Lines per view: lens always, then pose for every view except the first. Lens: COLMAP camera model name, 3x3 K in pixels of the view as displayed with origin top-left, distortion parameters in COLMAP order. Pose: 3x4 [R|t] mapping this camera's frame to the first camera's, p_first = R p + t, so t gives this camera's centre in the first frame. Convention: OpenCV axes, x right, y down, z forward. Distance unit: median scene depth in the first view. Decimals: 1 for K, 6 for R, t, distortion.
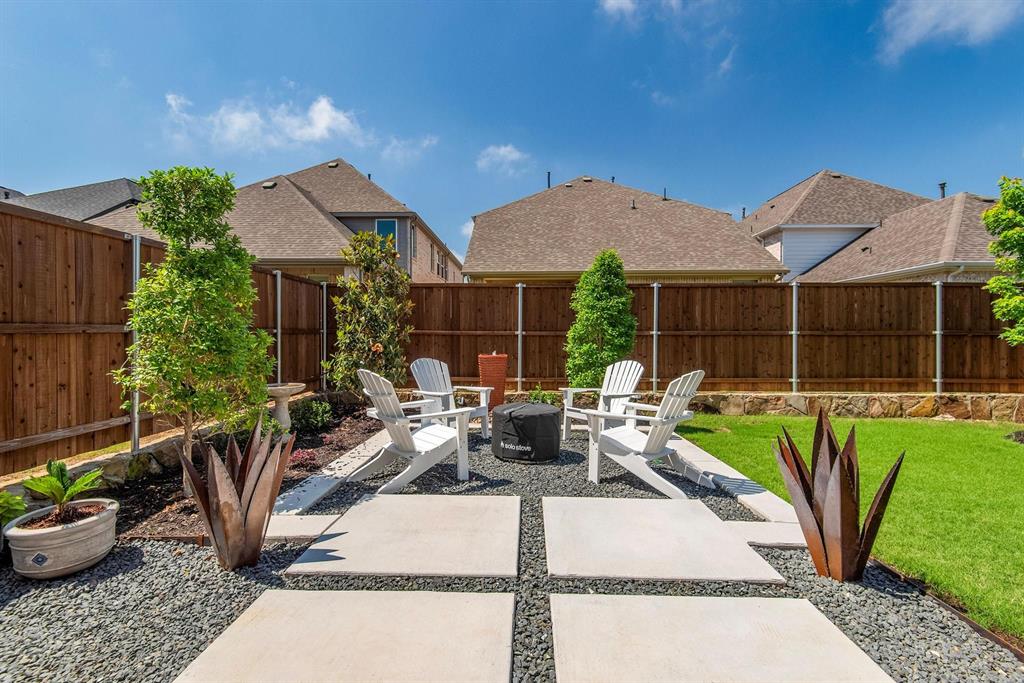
lens RADIAL K [[467.7, 0, 514.6], [0, 467.7, 341.1], [0, 0, 1]] dist [0.000860, -0.002958]
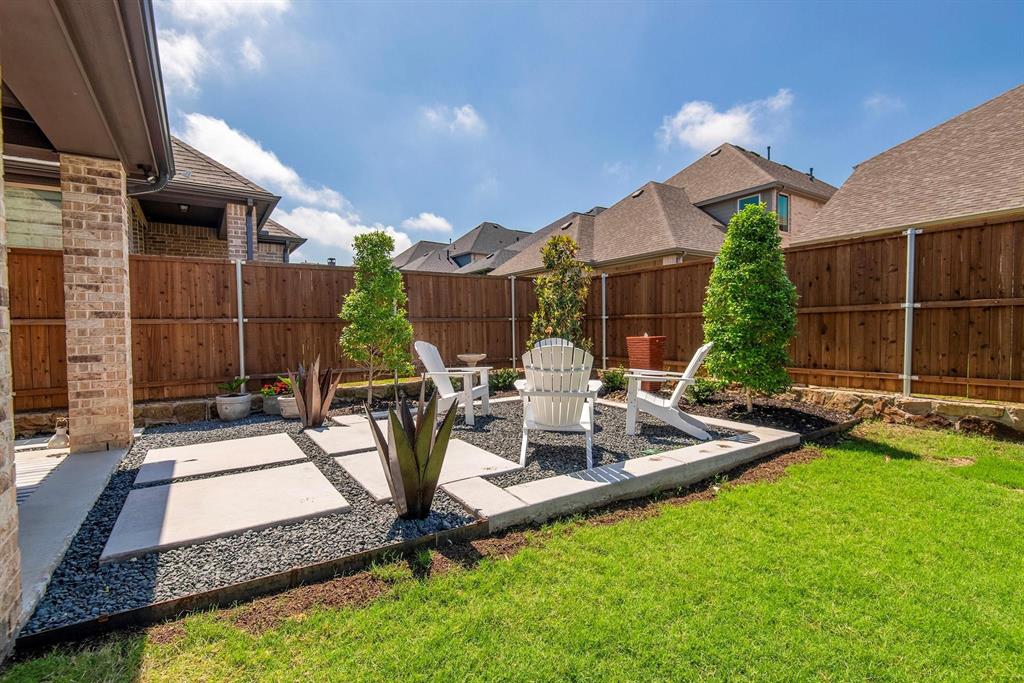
lens RADIAL K [[467.7, 0, 515.0], [0, 467.7, 341.8], [0, 0, 1]] dist [0.000860, -0.002958]
pose [[0.580942, 0.010091, -0.813882, 0.513565], [0.008097, 0.999802, 0.018176, 0.016966], [0.813904, -0.017149, 0.580746, 0.163349]]
